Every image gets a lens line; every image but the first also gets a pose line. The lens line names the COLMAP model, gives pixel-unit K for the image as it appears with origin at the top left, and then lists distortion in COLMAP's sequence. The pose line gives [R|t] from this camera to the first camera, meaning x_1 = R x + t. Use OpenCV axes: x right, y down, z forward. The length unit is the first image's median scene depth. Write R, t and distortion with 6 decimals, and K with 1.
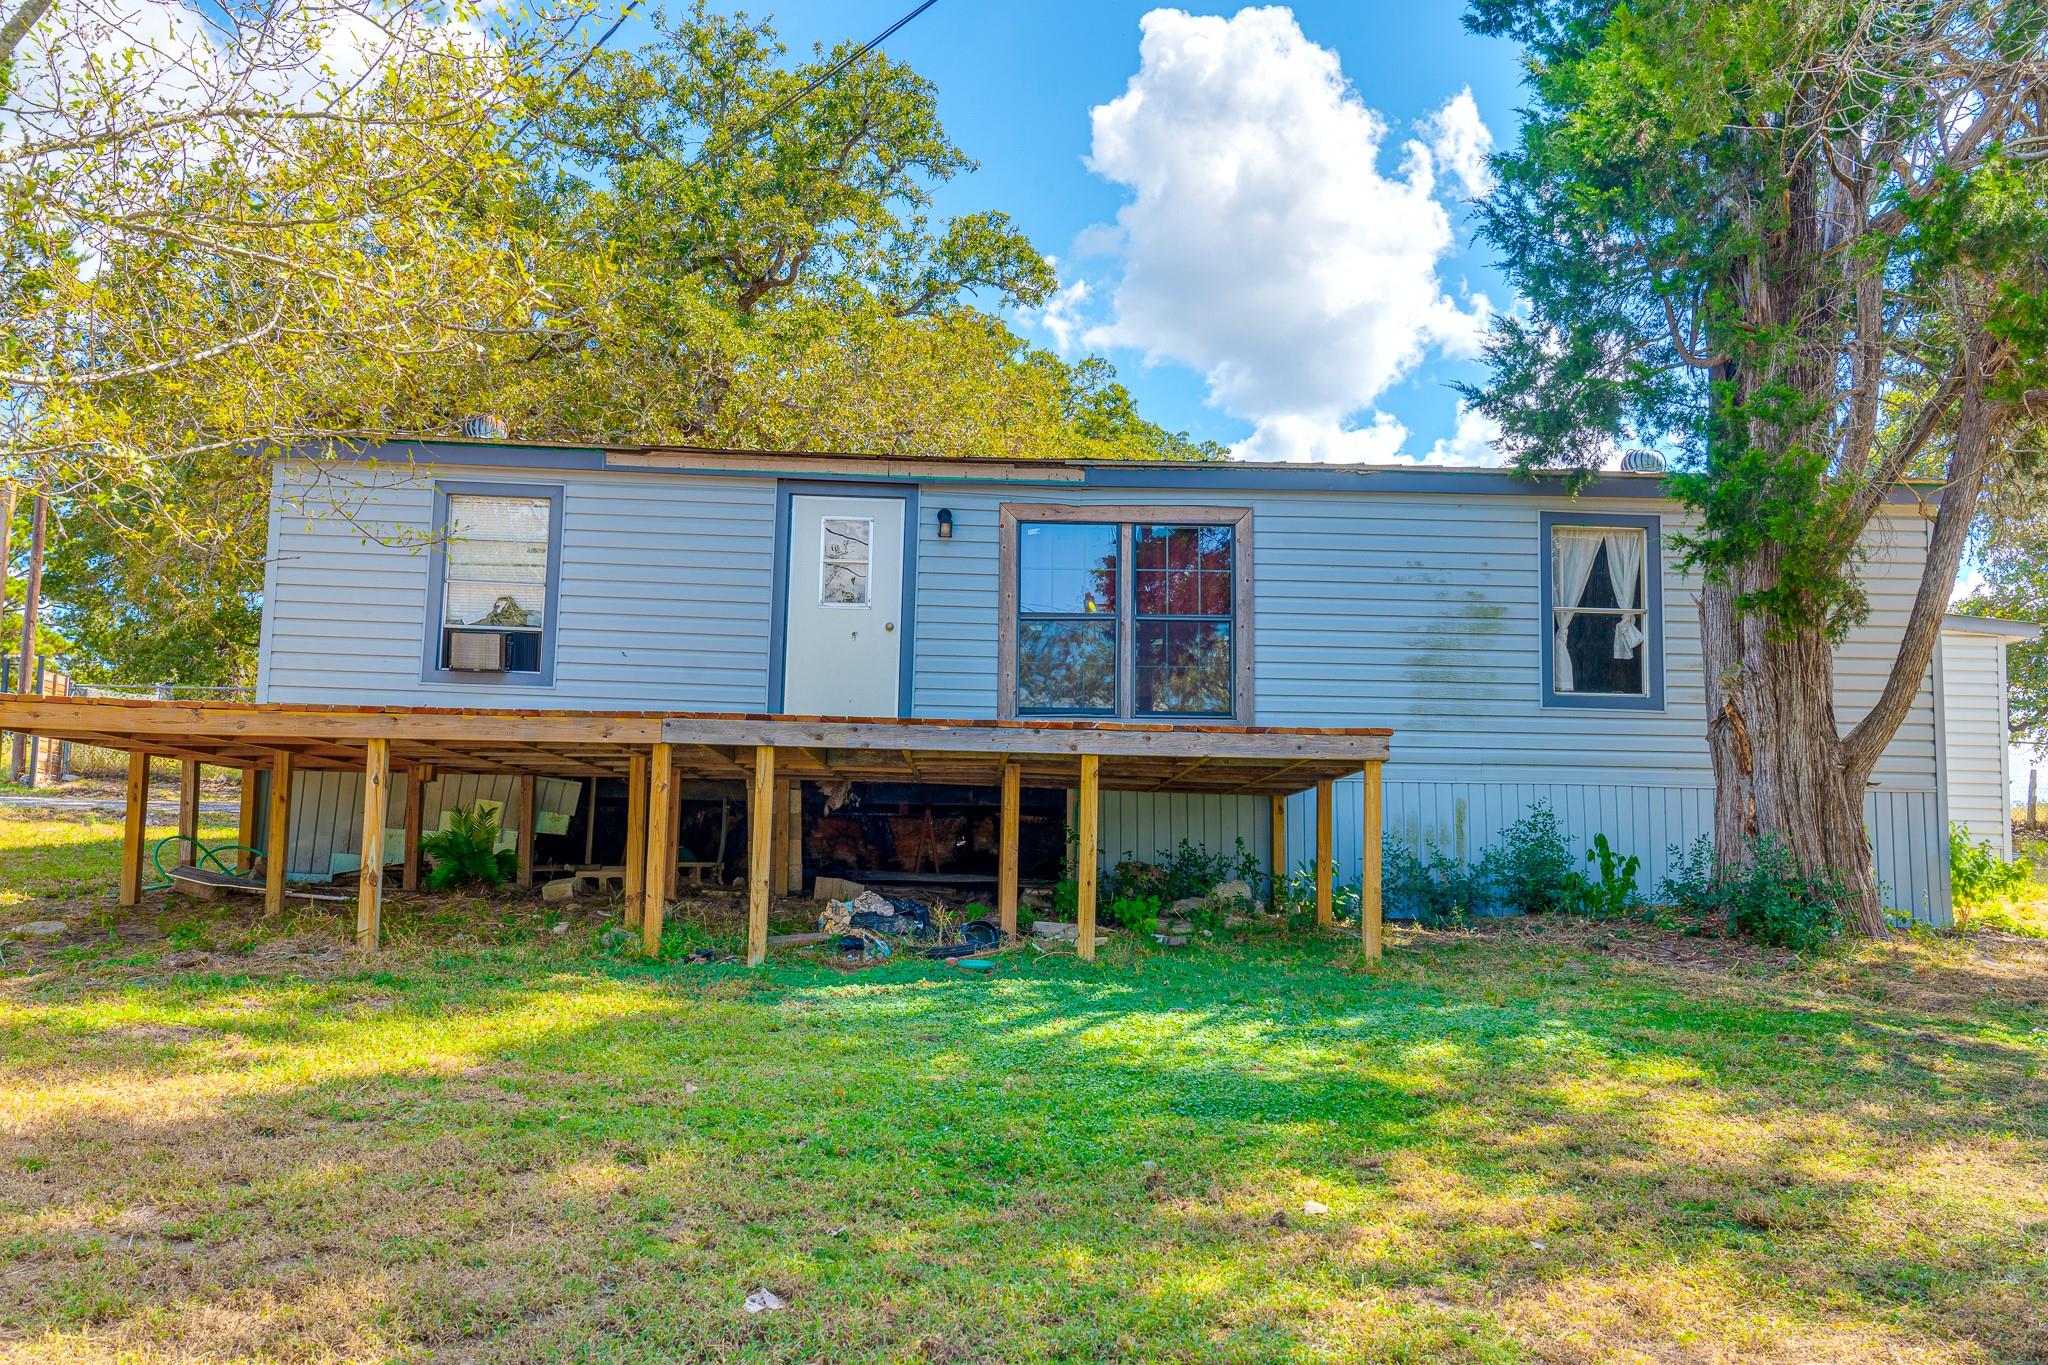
lens RADIAL K [[1880.7, 0, 1024.0], [0, 1880.7, 682.5], [0, 0, 1]] dist [0.008891, 0.000064]
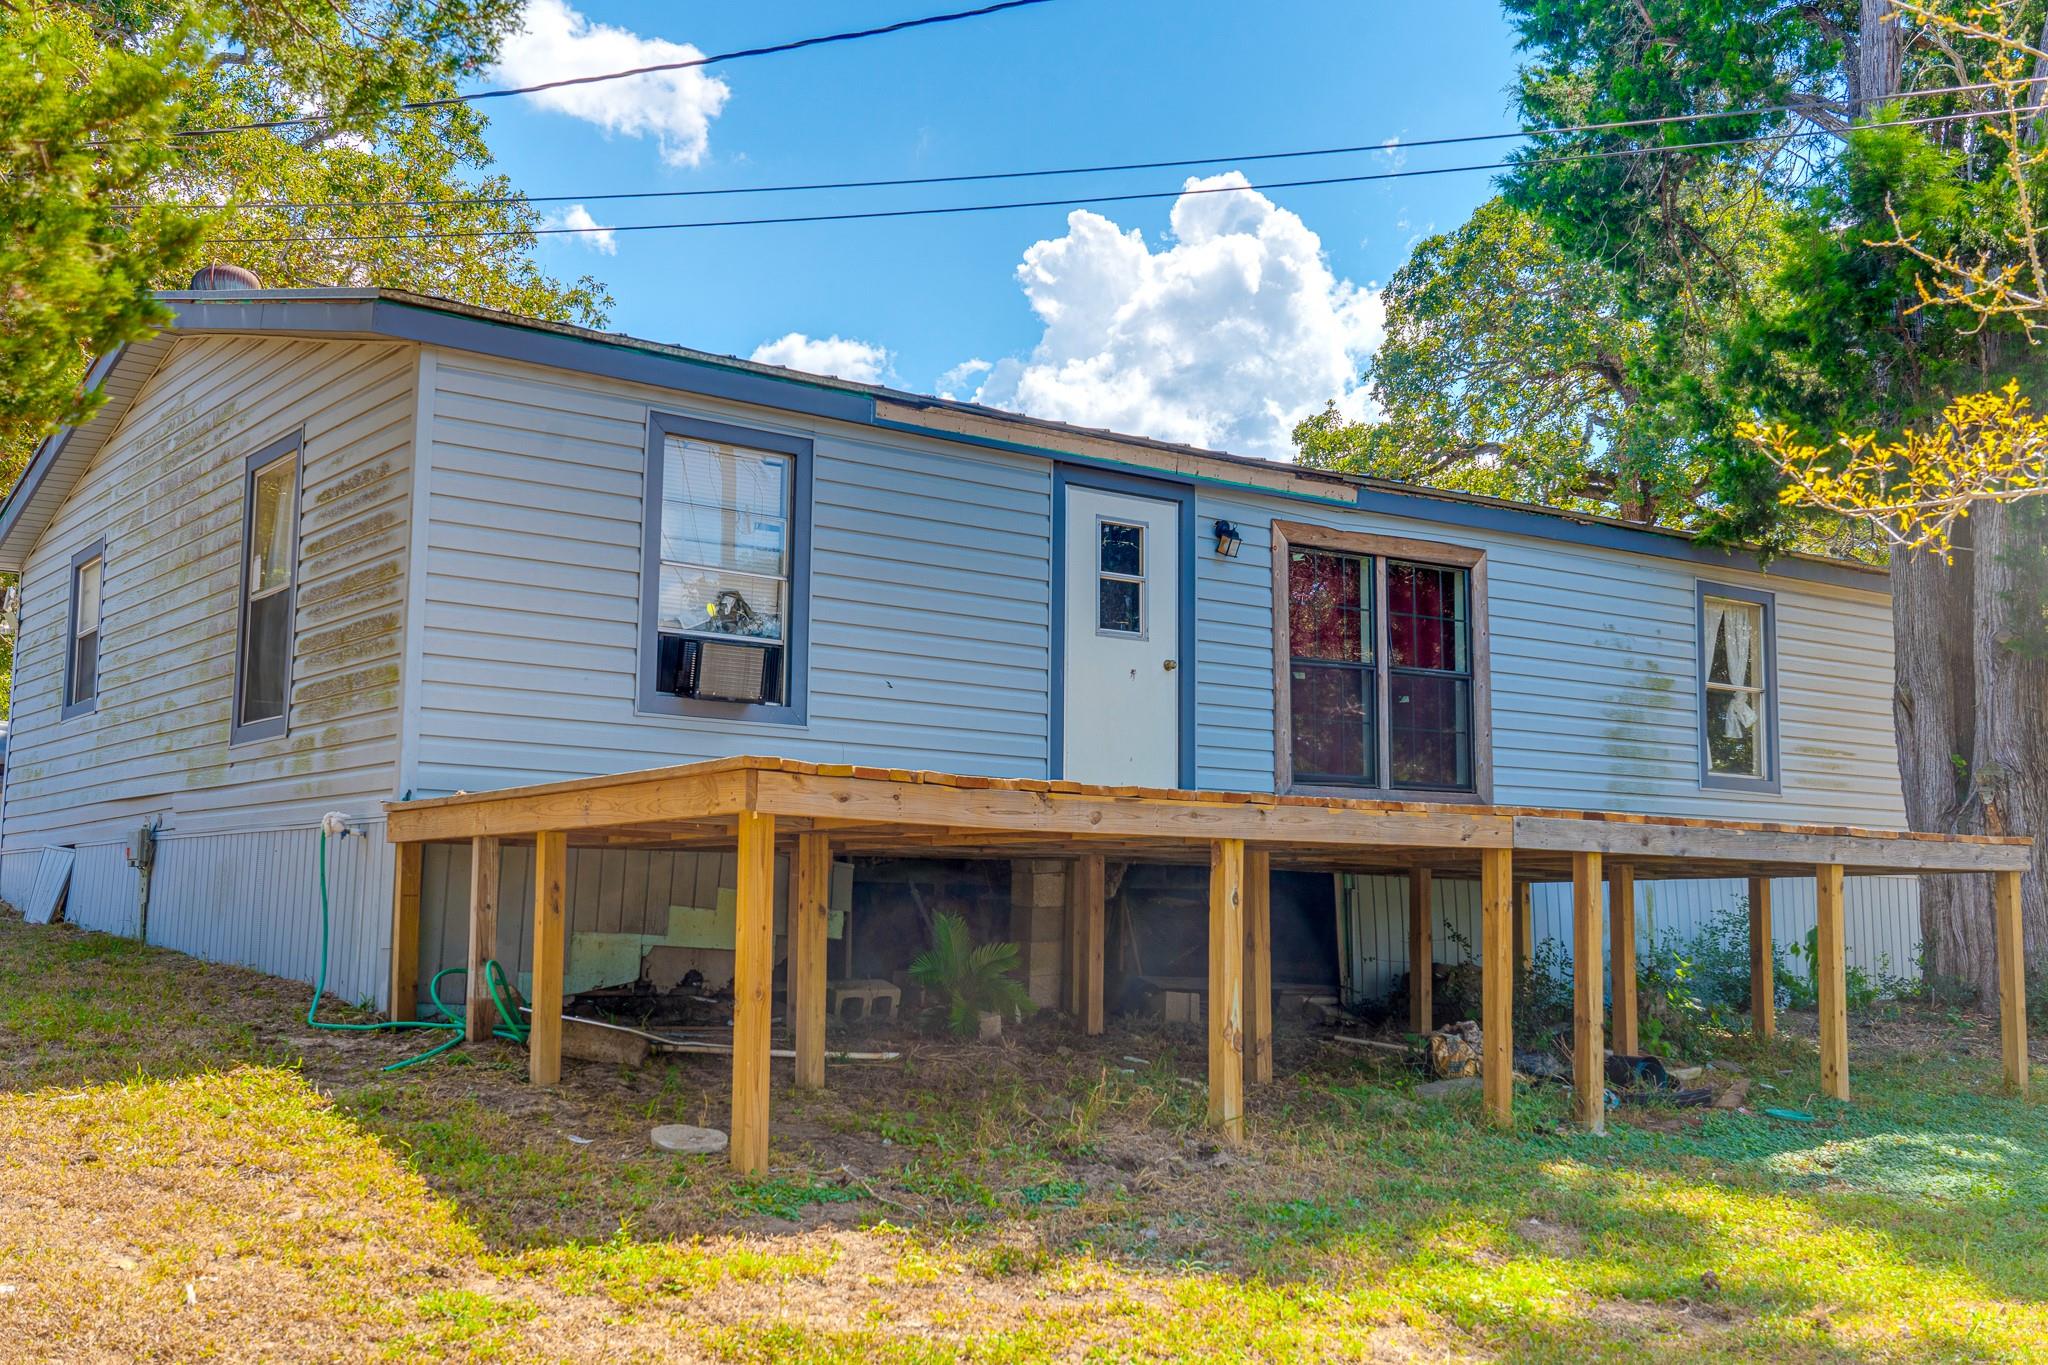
lens RADIAL K [[2214.2, 0, 1024.0], [0, 2214.2, 682.5], [0, 0, 1]] dist [-0.001537, 0.001171]
pose [[0.828421, 0.050692, 0.557807, -0.634235], [-0.056558, 0.998377, -0.006734, -0.012957], [-0.557243, -0.025970, 0.829944, 0.269550]]
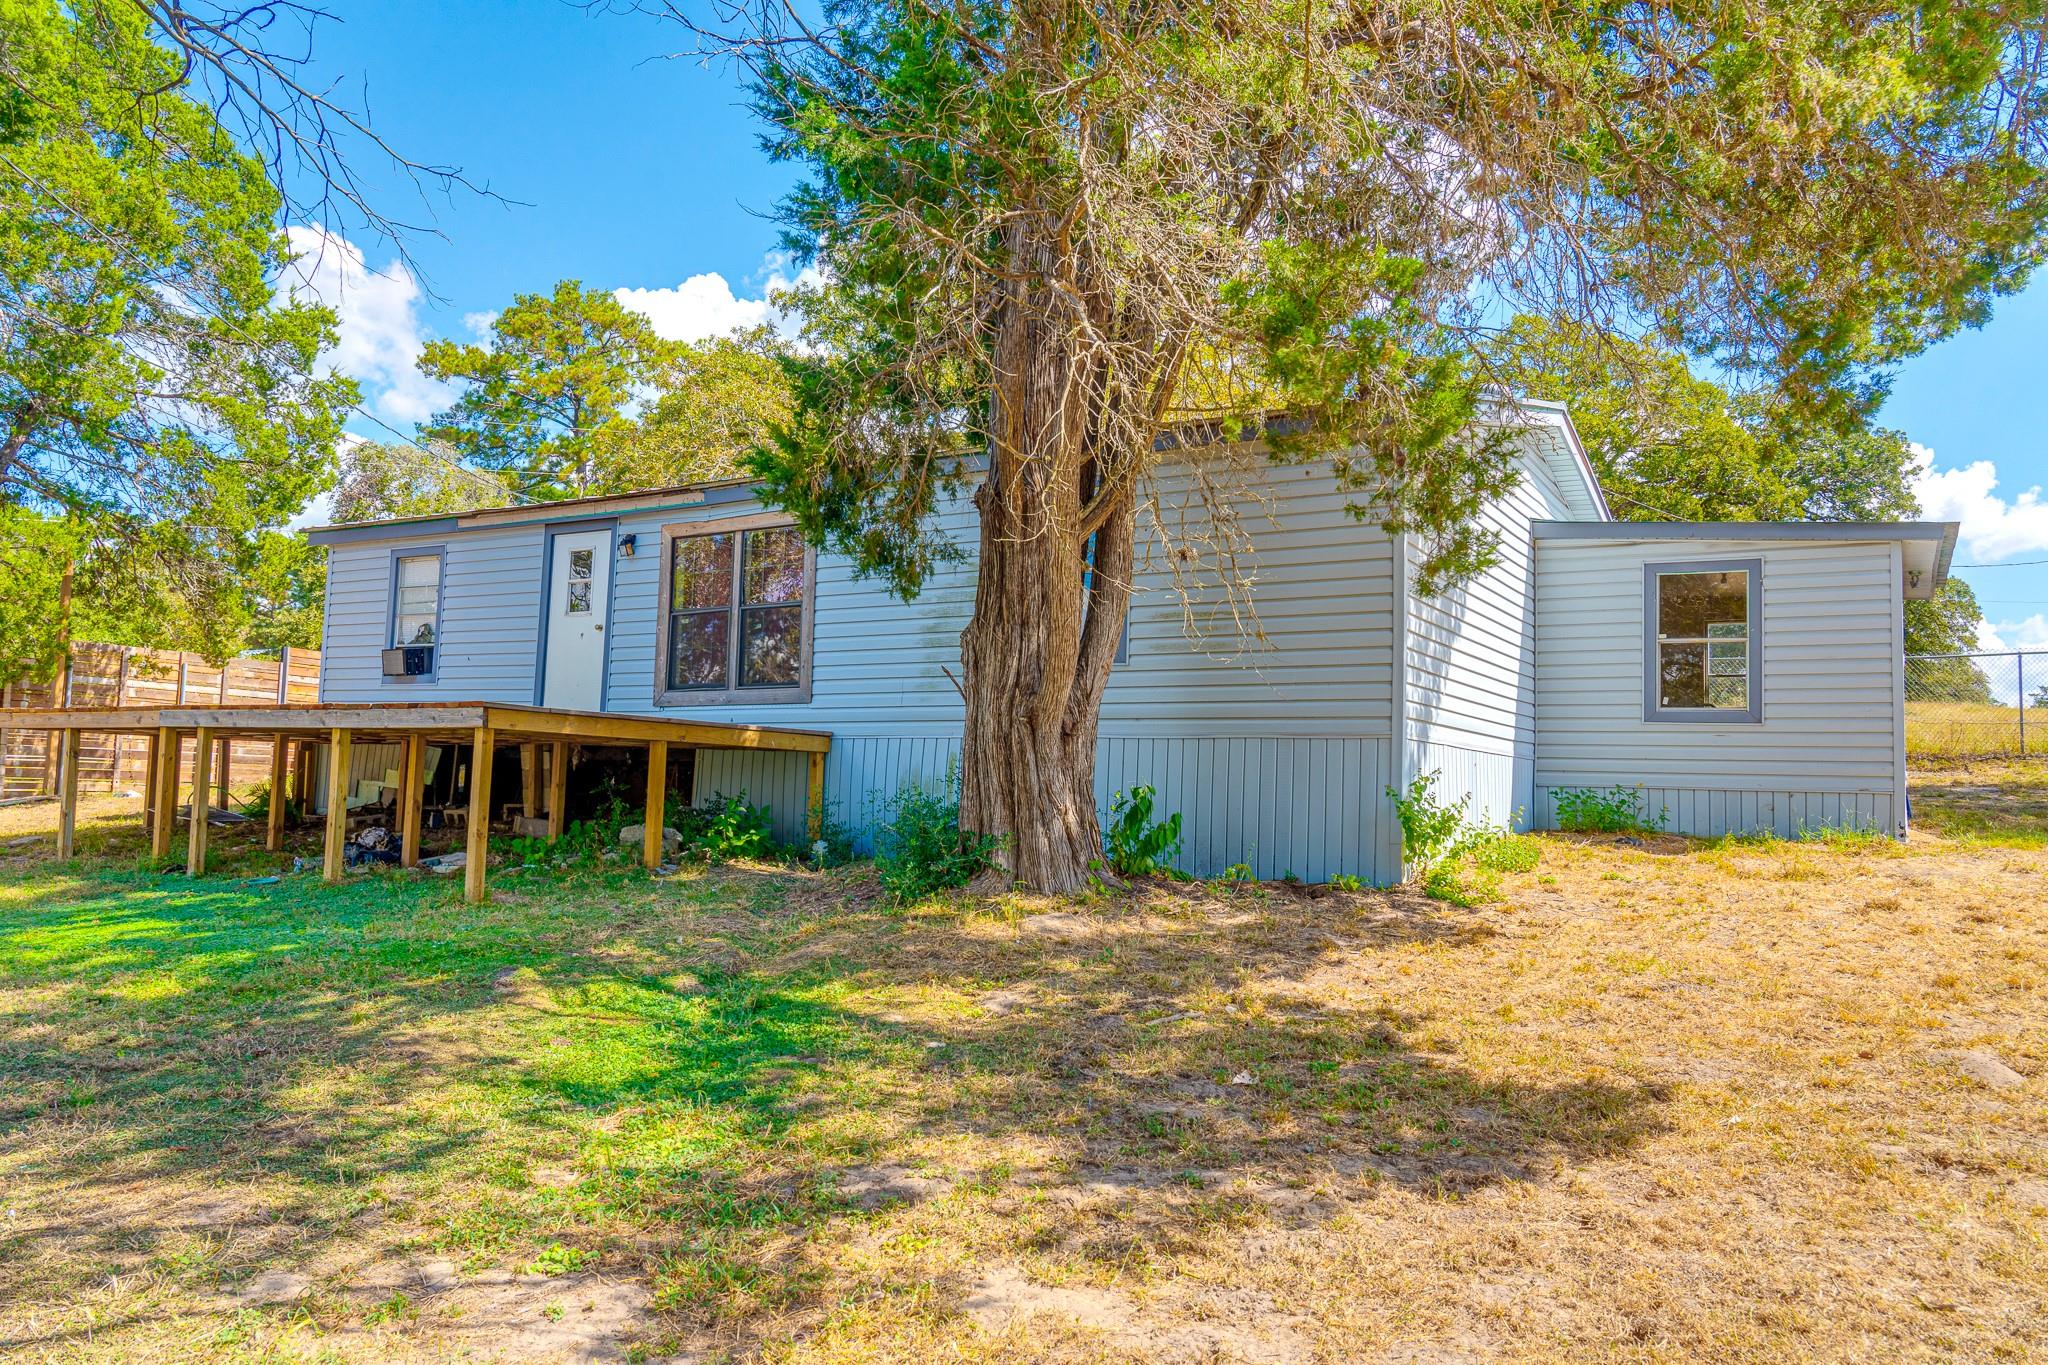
lens RADIAL K [[1436.2, 0, 1024.0], [0, 1436.2, 682.5], [0, 0, 1]] dist [-0.001794, -0.000022]
pose [[0.826563, -0.041017, -0.561348, 0.735502], [0.049889, 0.998755, 0.000481, 0.022261], [0.560629, -0.028403, 0.827580, 0.335683]]
